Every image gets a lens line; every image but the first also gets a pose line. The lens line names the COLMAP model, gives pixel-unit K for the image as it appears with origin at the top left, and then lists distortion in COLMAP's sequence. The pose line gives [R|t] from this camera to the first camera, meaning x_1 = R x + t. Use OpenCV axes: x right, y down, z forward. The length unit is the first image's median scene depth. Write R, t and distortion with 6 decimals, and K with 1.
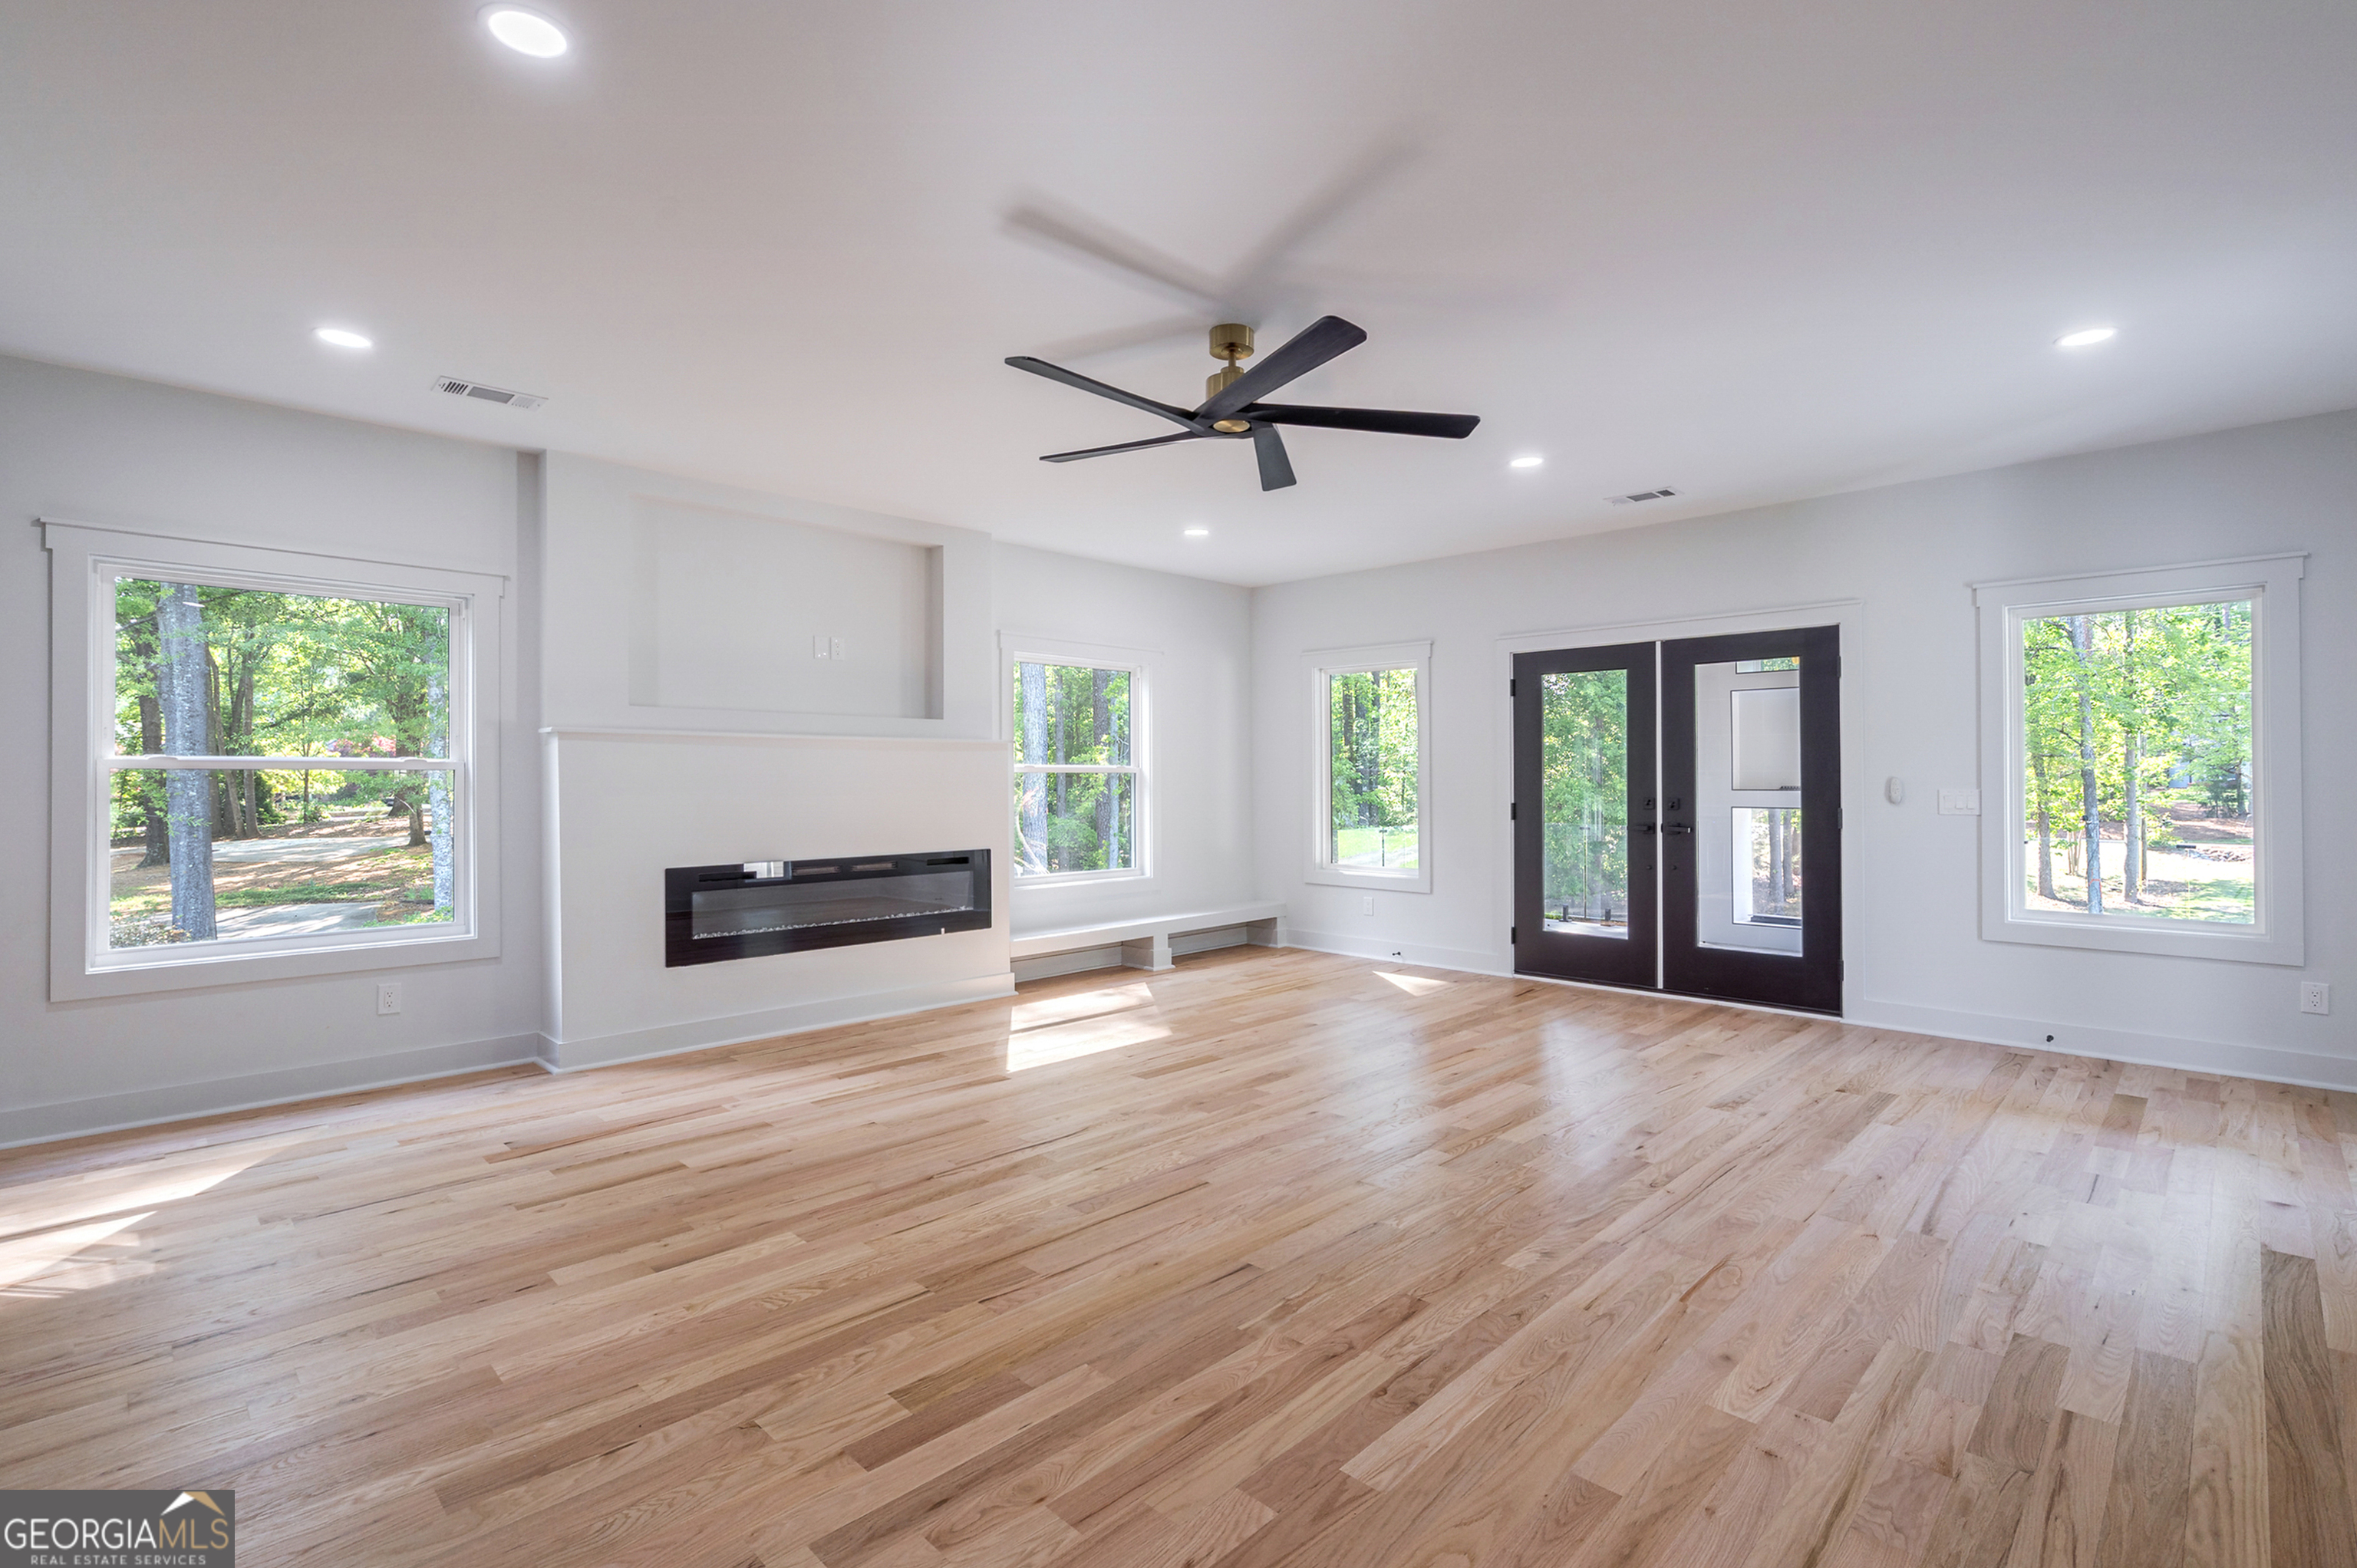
lens RADIAL K [[1080.2, 0, 1173.1], [0, 1080.2, 777.3], [0, 0, 1]] dist [-0.002111, -0.000328]
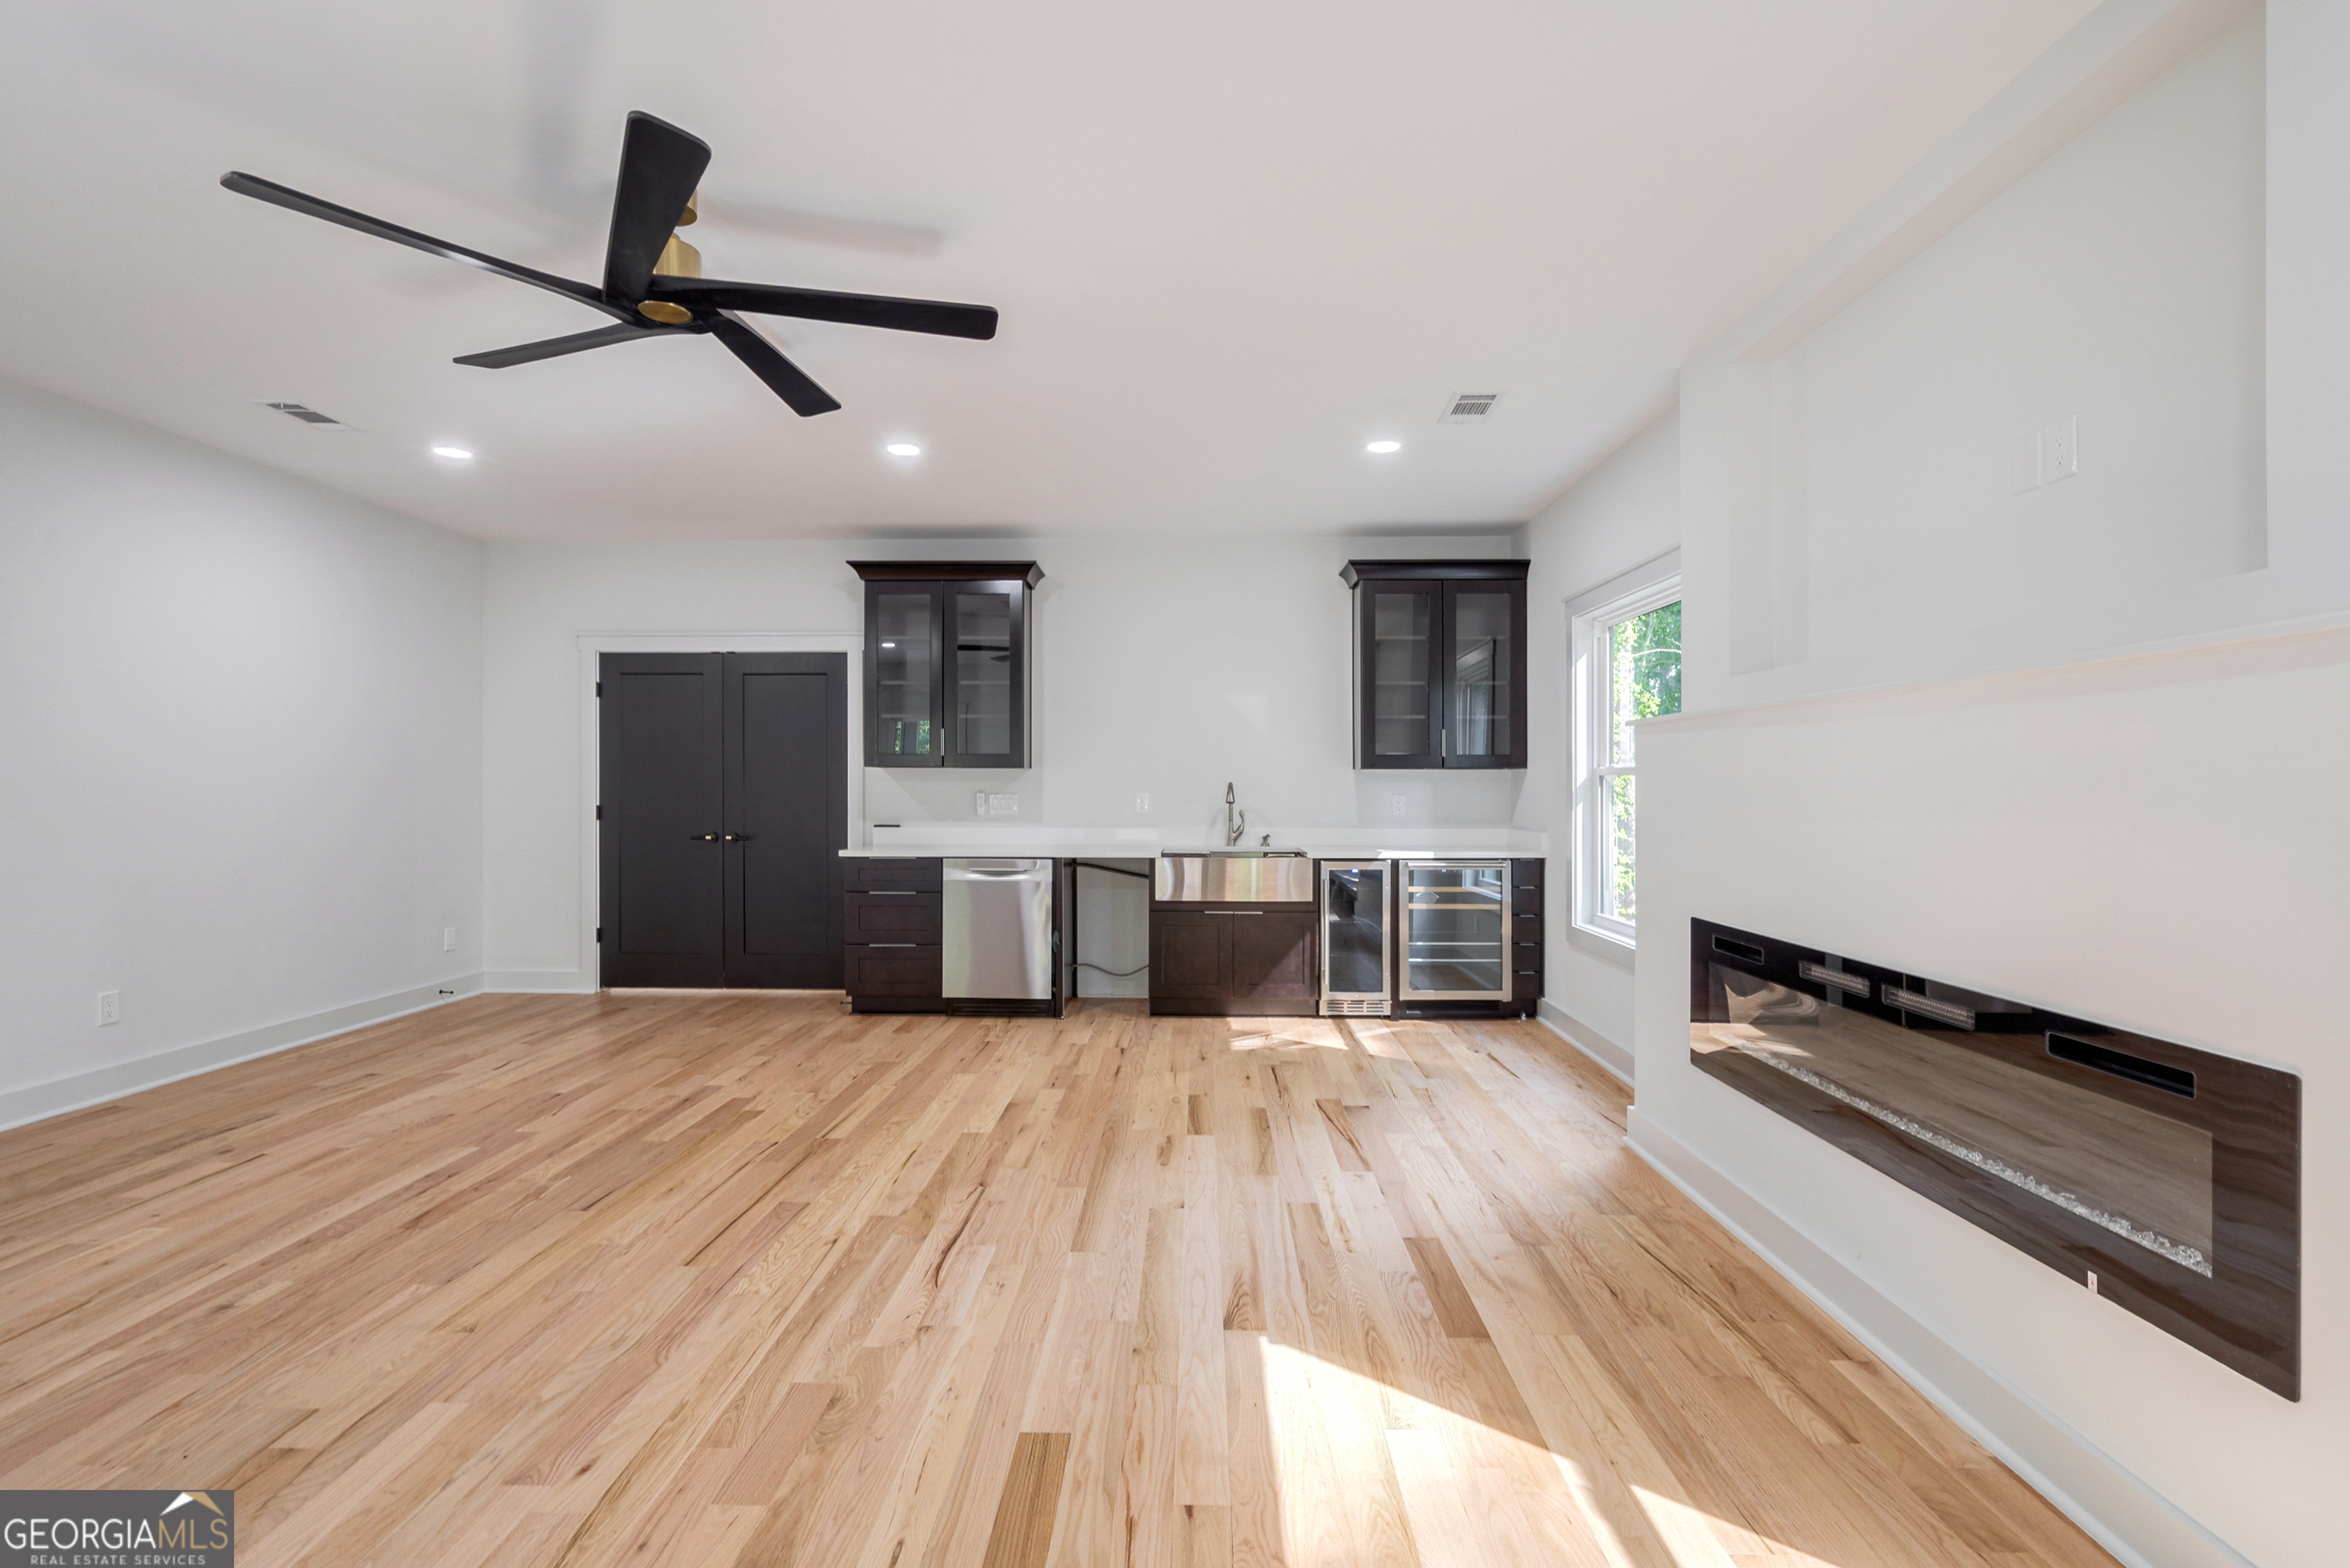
lens RADIAL K [[1077.0, 0, 1169.6], [0, 1077.0, 777.3], [0, 0, 1]] dist [-0.002111, -0.000328]
pose [[-0.730636, -0.006023, -0.682741, 0.254453], [-0.002317, 0.999977, -0.006342, 0.004119], [0.682763, -0.003052, -0.730633, 1.449750]]
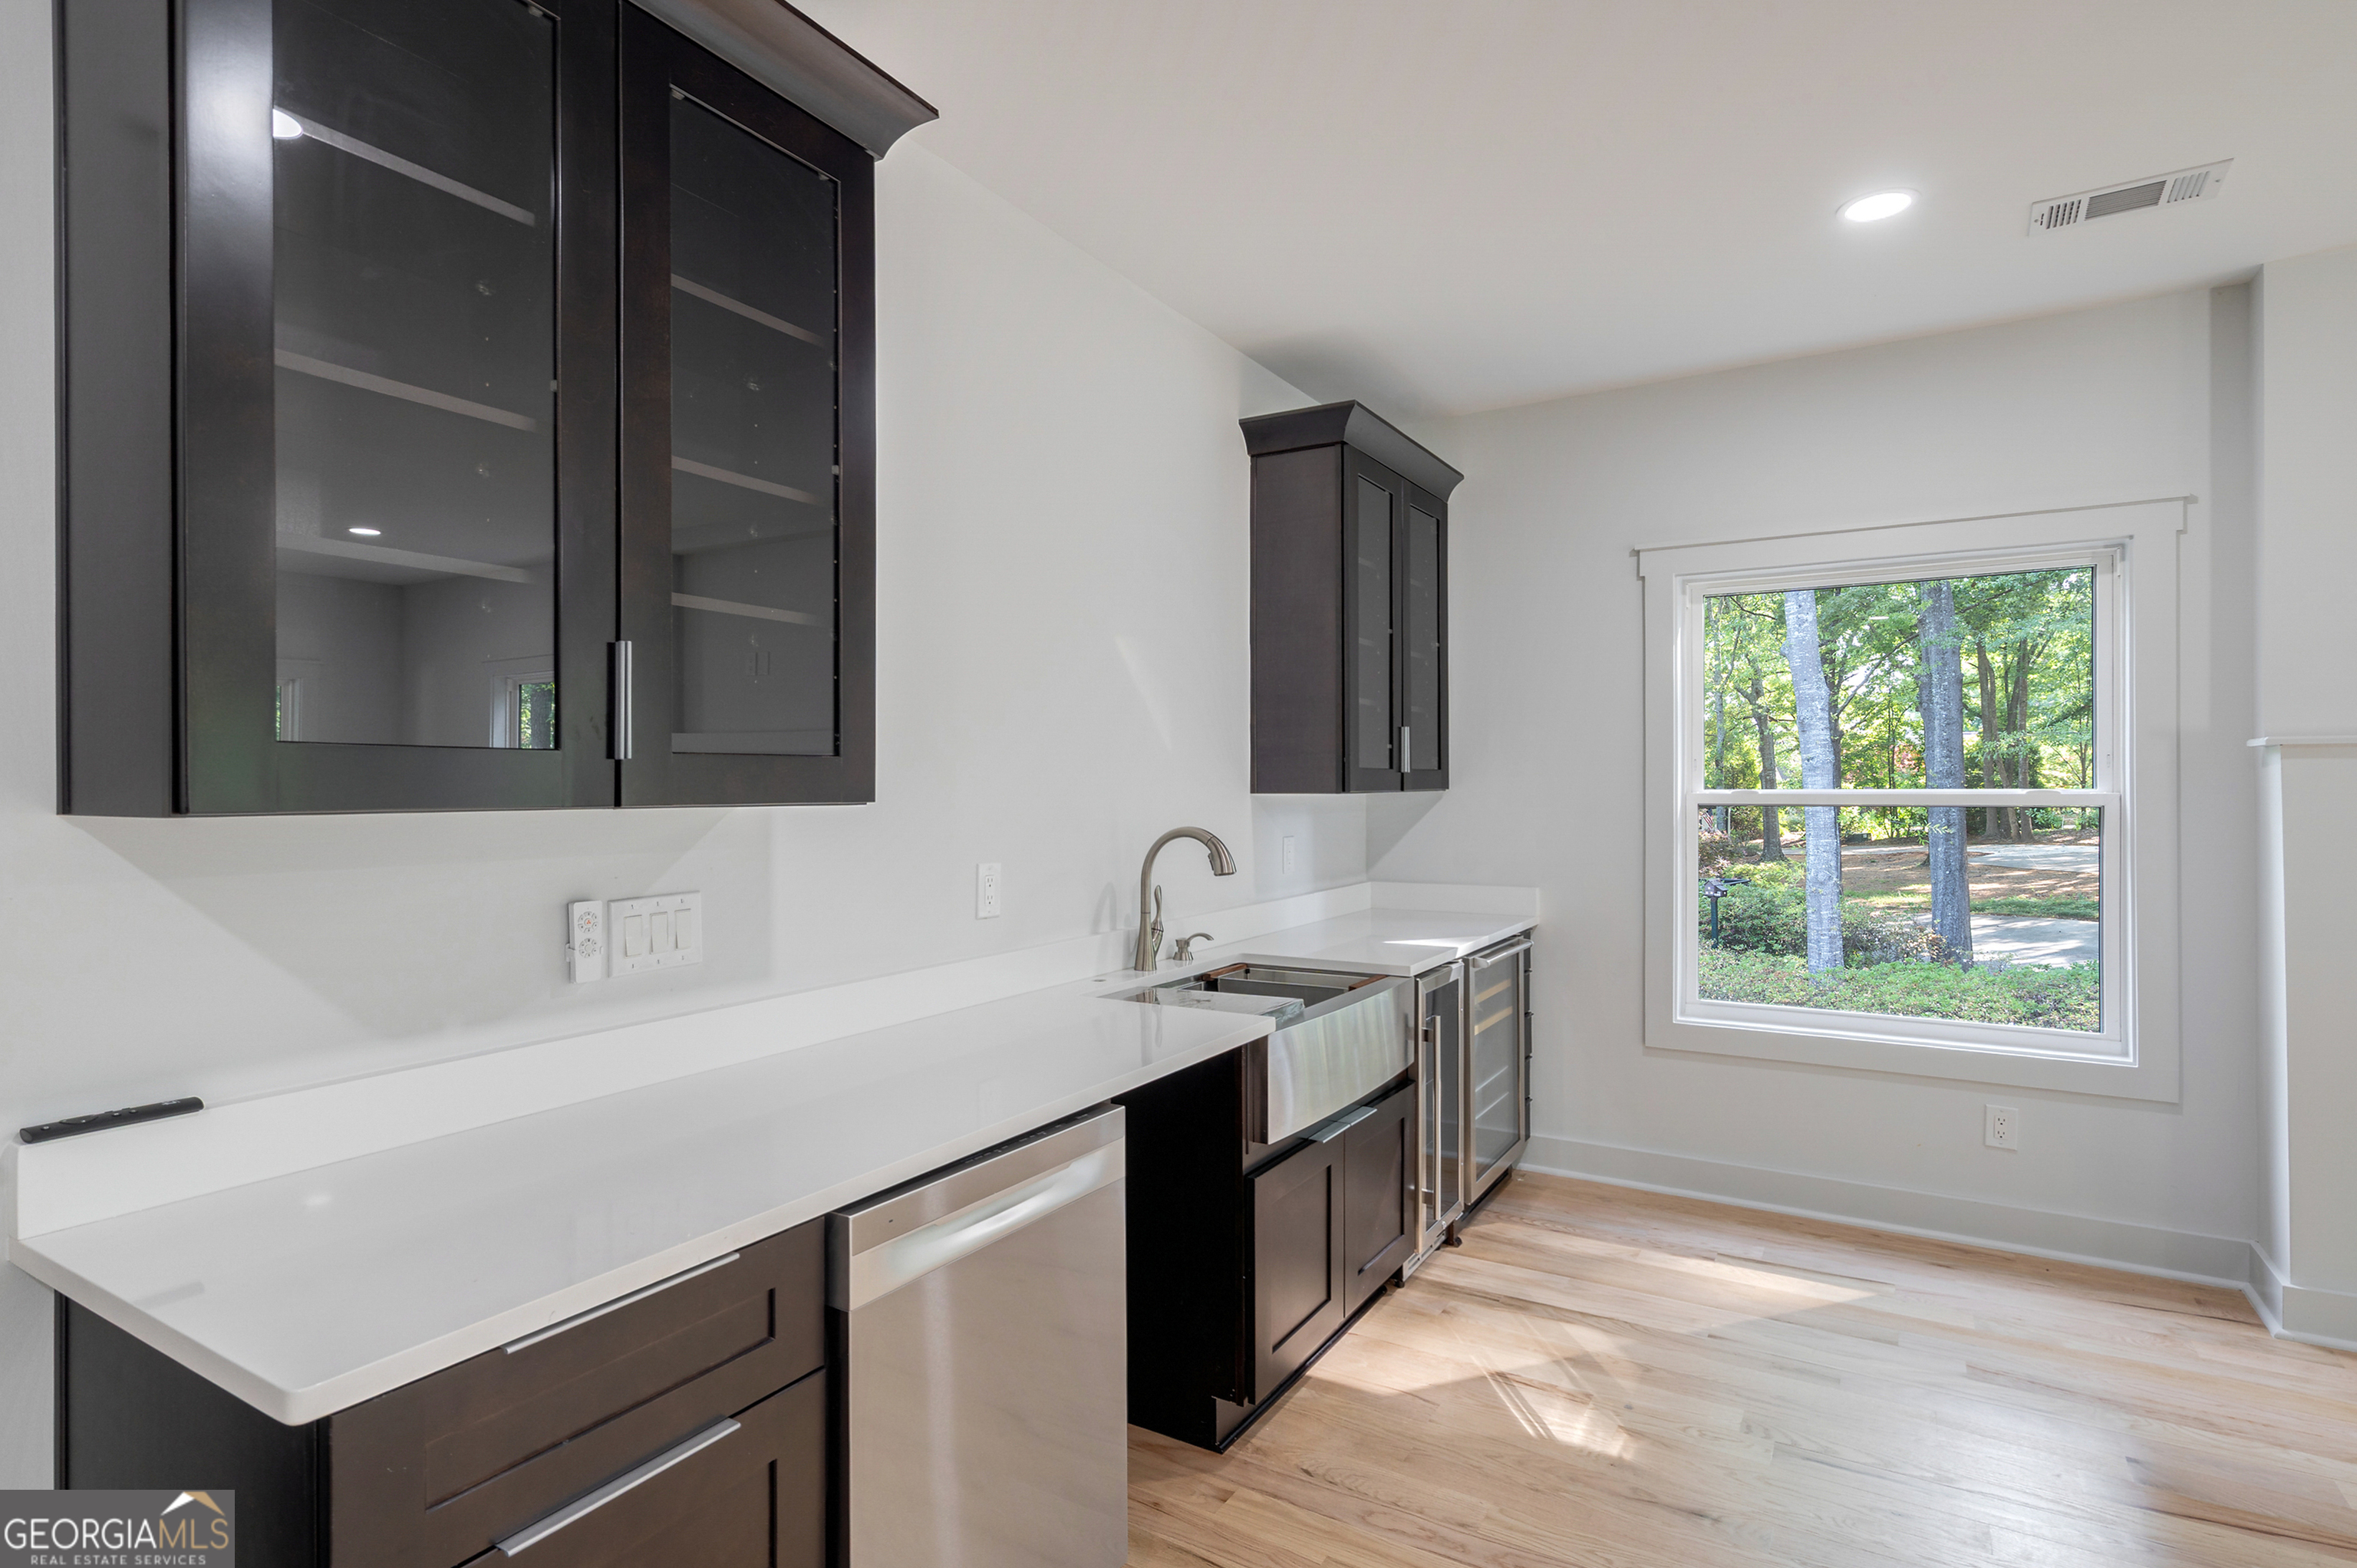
lens RADIAL K [[1154.8, 0, 1176.2], [0, 1154.8, 780.3], [0, 0, 1]] dist [0.003529, 0.001238]
pose [[0.225860, -0.001647, -0.974158, -0.108819], [0.002752, 0.999996, -0.001053, -0.025441], [0.974156, -0.002443, 0.225864, 0.309355]]
